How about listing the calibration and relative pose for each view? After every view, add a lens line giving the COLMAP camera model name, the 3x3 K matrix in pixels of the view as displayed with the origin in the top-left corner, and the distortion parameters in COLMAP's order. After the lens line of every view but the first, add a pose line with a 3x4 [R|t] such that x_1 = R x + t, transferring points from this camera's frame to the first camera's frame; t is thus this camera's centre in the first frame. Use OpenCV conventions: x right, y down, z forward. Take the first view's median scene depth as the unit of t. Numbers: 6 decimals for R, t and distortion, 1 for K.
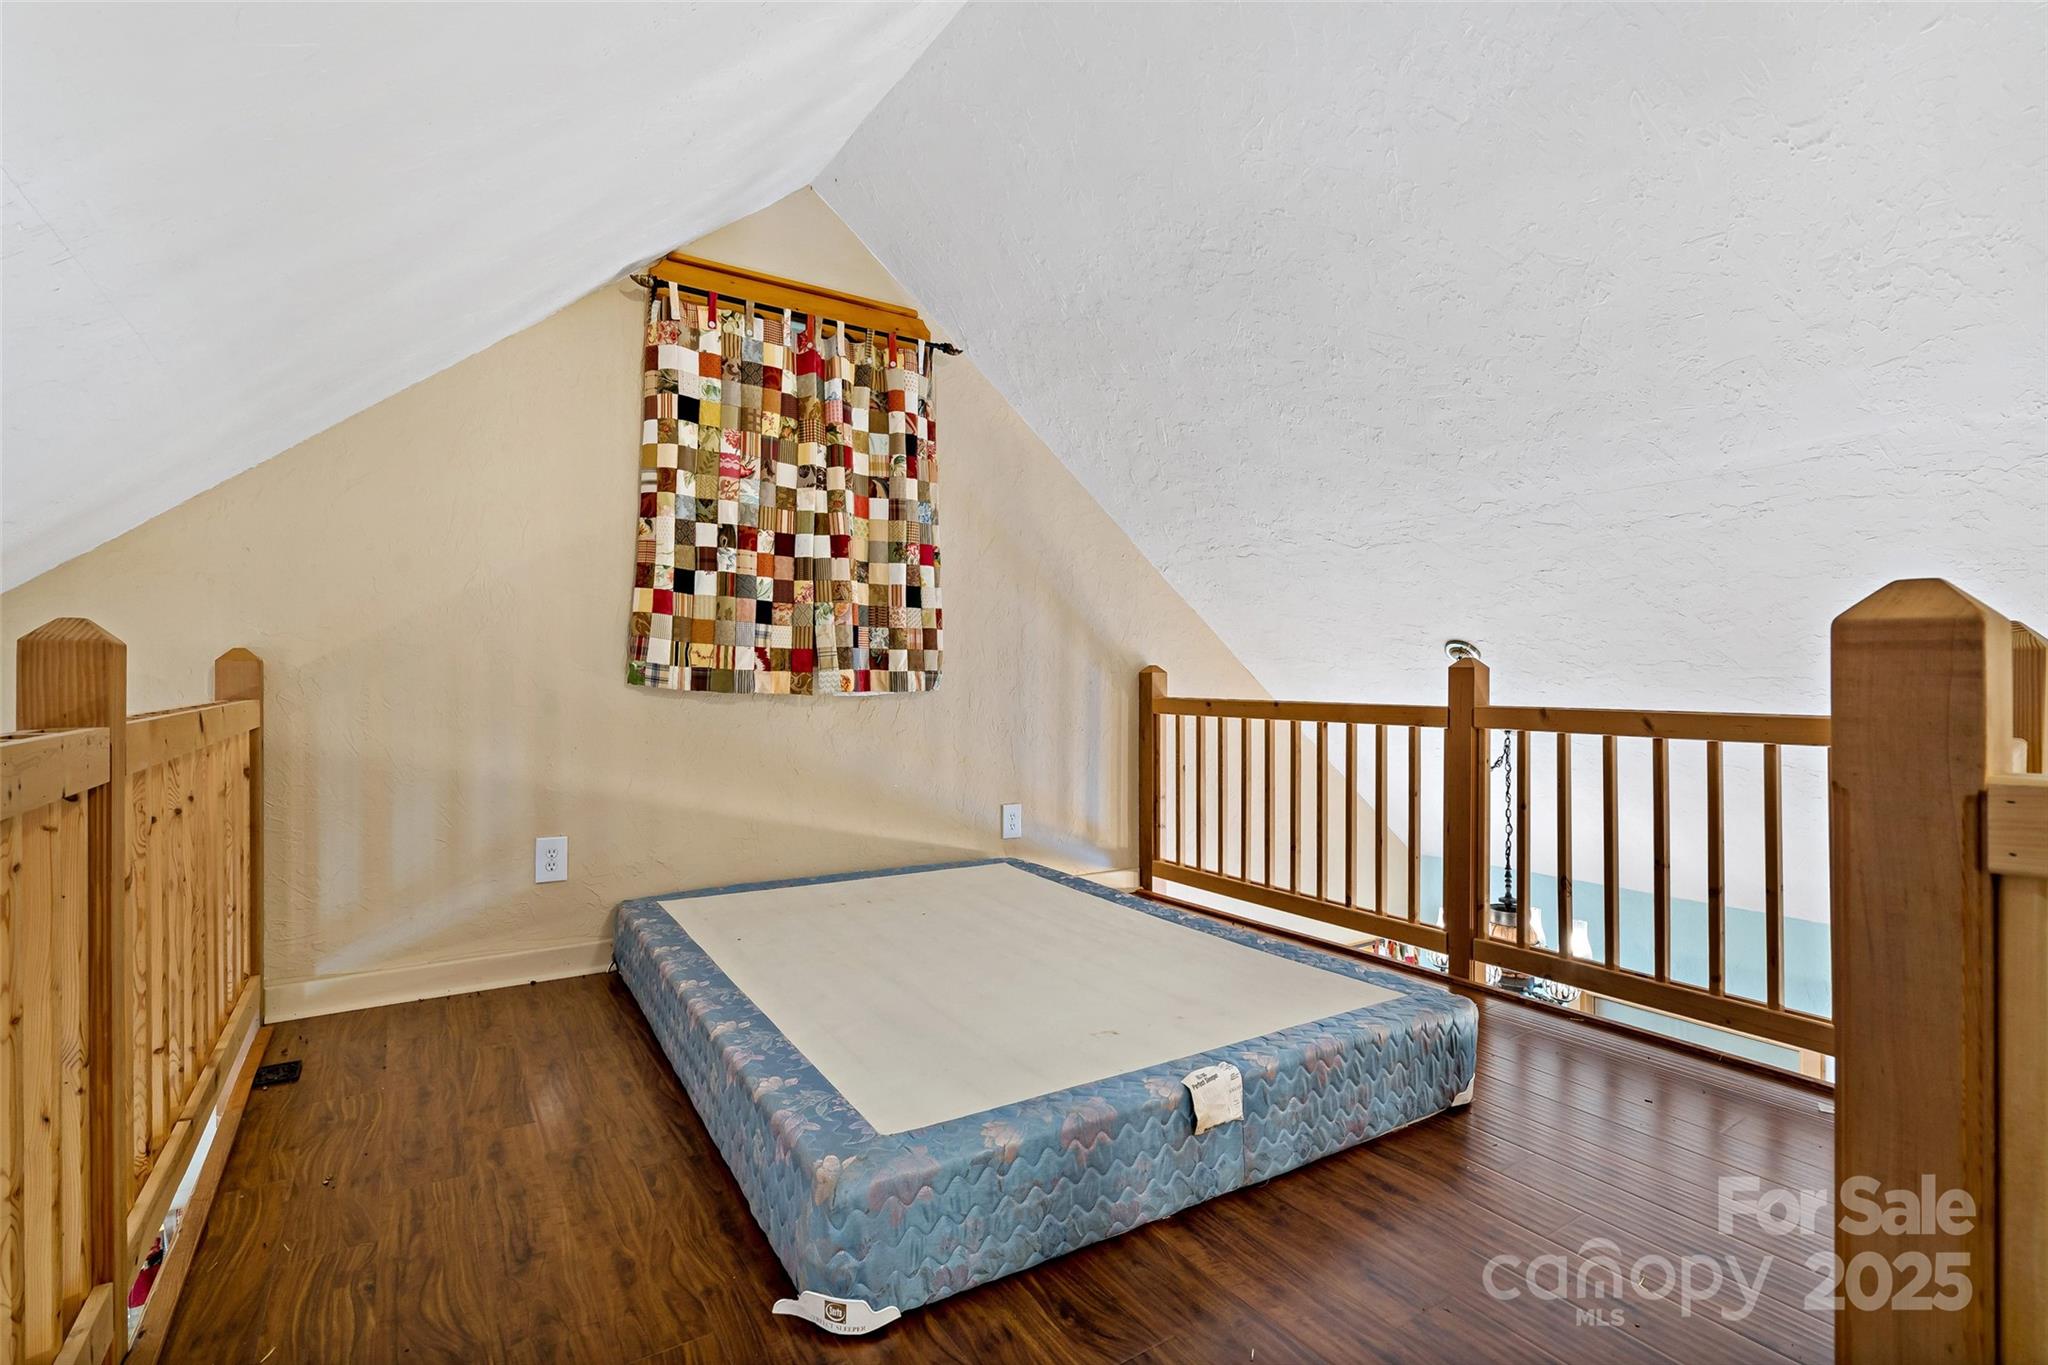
lens RADIAL K [[957.7, 0, 1024.0], [0, 957.7, 682.5], [0, 0, 1]] dist [0.001164, 0.000052]
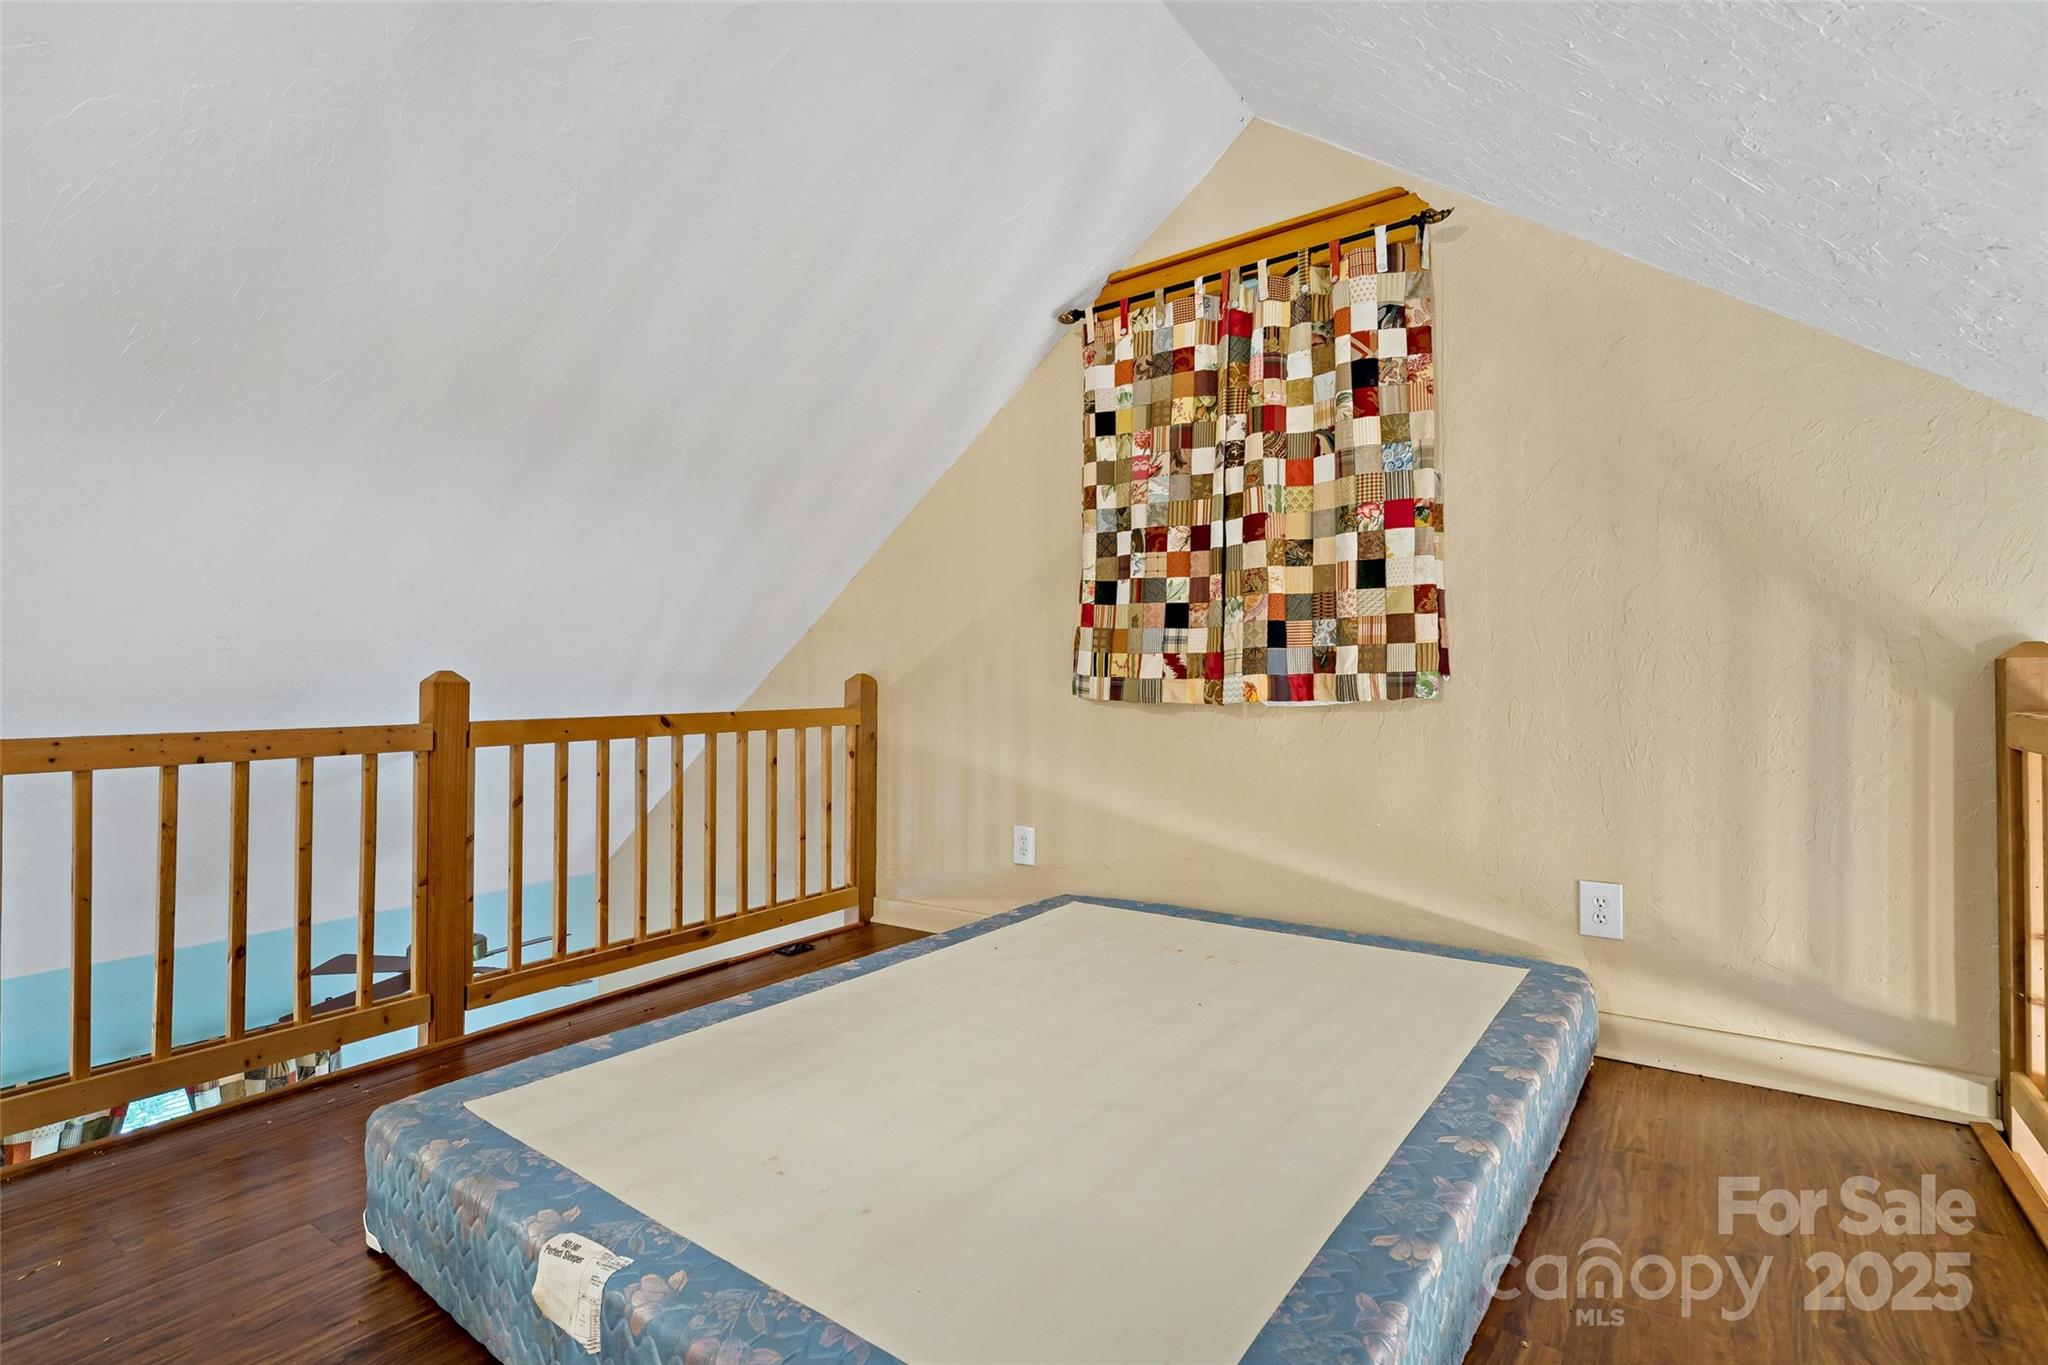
lens RADIAL K [[908.4, 0, 1065.2], [0, 908.4, 682.0], [0, 0, 1]] dist [-0.002240, -0.000129]
pose [[0.376861, -0.020102, -0.926052, 0.491470], [0.010876, 0.999792, -0.017276, 0.004831], [0.926206, -0.003561, 0.377001, 0.560626]]
